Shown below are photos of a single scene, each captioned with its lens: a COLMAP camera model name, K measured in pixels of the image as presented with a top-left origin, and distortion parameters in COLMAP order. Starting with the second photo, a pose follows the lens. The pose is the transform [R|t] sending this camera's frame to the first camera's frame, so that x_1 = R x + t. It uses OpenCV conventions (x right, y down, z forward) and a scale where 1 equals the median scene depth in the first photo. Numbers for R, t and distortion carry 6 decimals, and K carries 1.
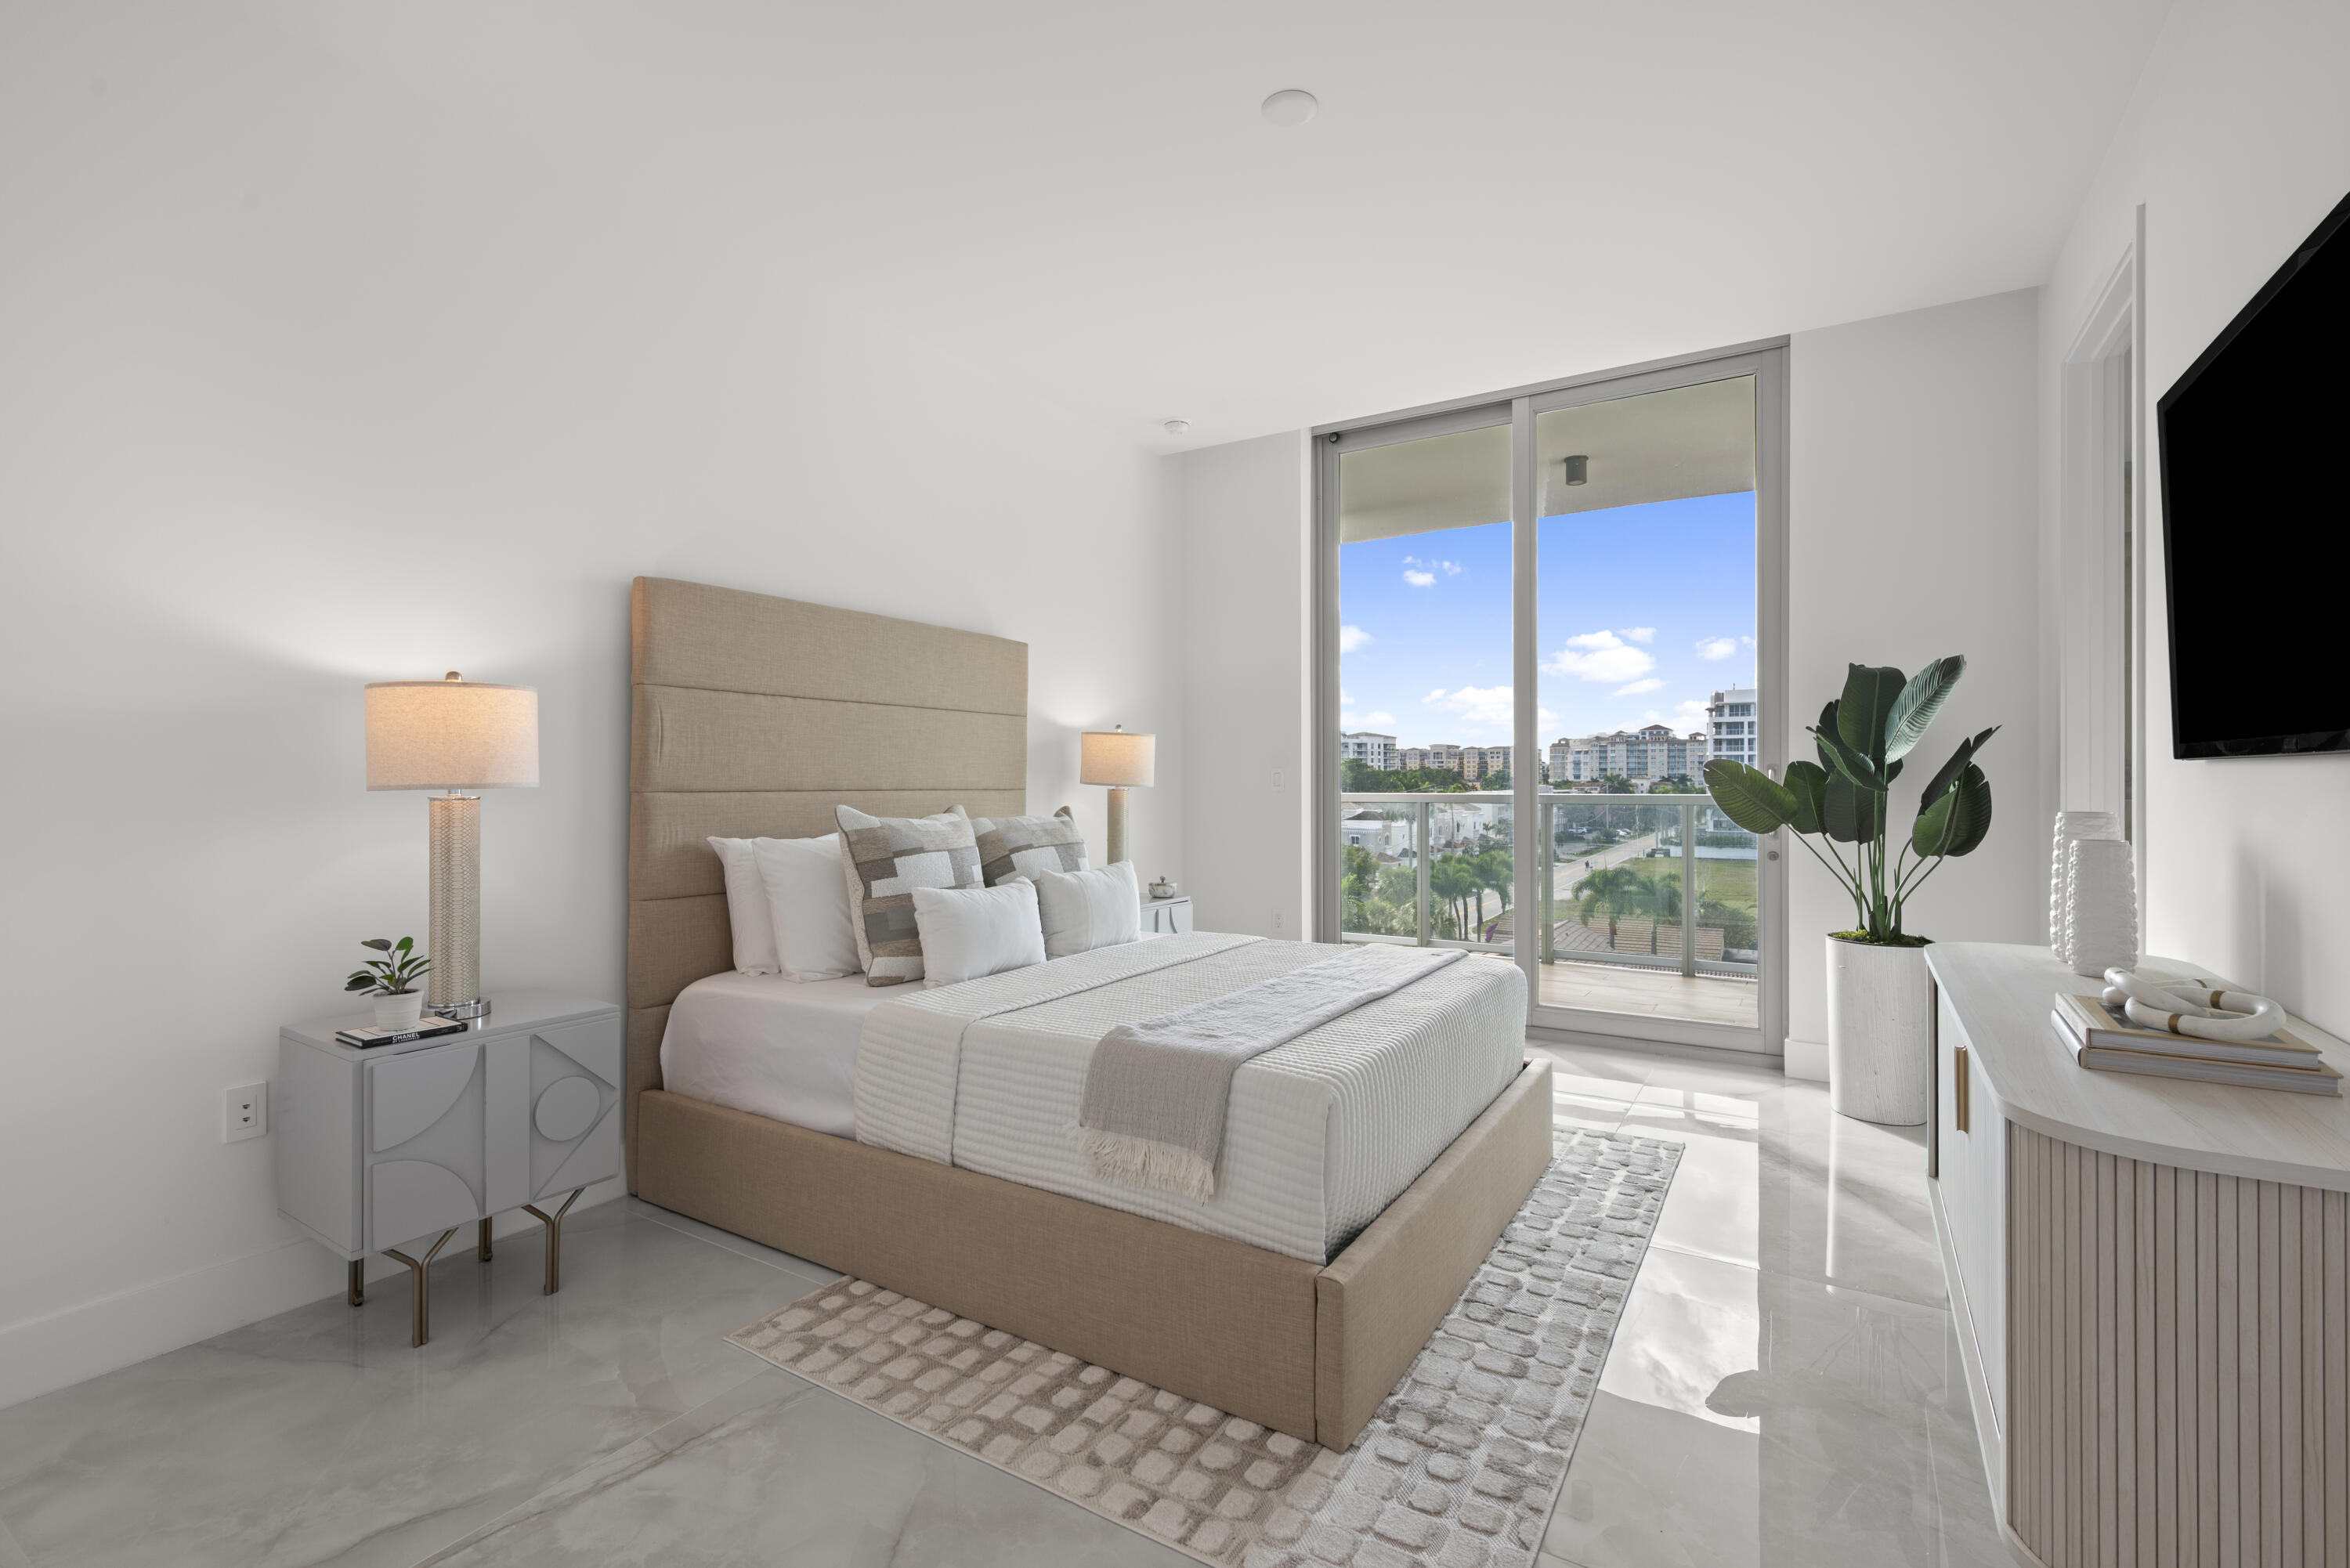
lens RADIAL K [[1060.7, 0, 1165.6], [0, 1060.7, 774.2], [0, 0, 1]] dist [-0.011864, -0.000026]
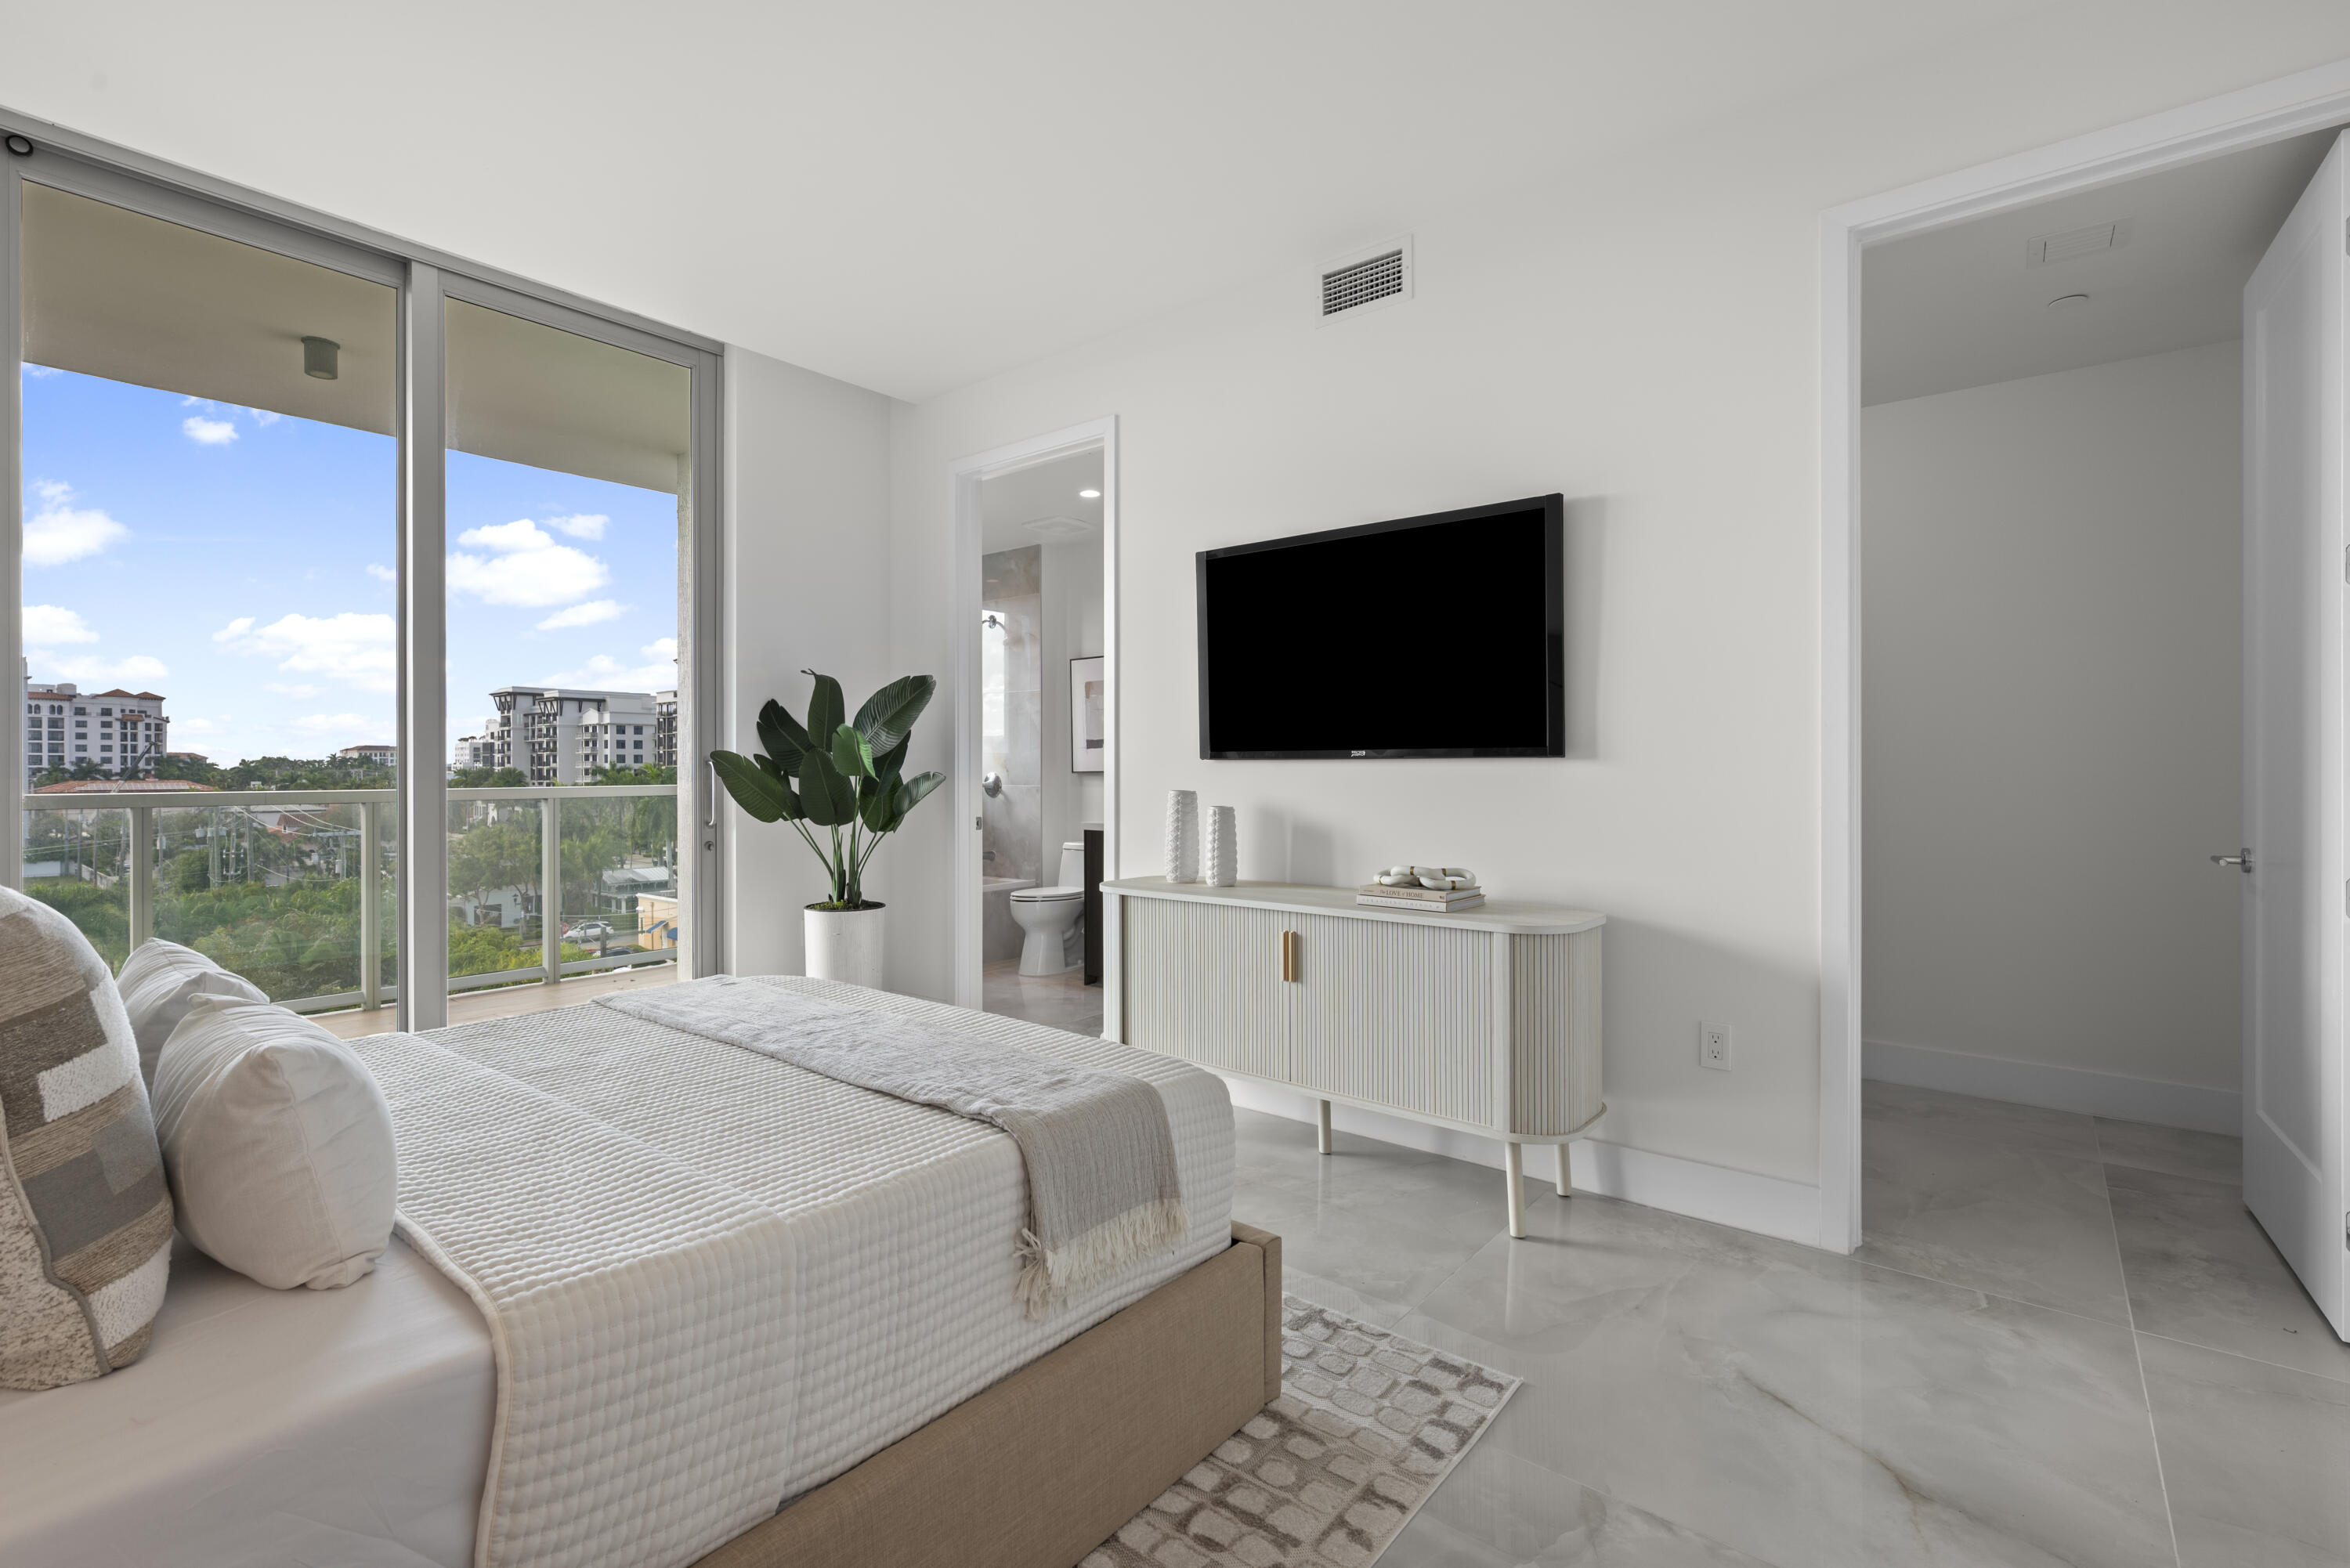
lens RADIAL K [[1060.7, 0, 1165.6], [0, 1060.7, 774.2], [0, 0, 1]] dist [-0.011864, -0.000026]
pose [[0.116185, -0.002715, 0.993224, -0.467808], [-0.008766, 0.999955, 0.003759, 0.001763], [-0.993189, -0.009143, 0.116156, 0.505834]]
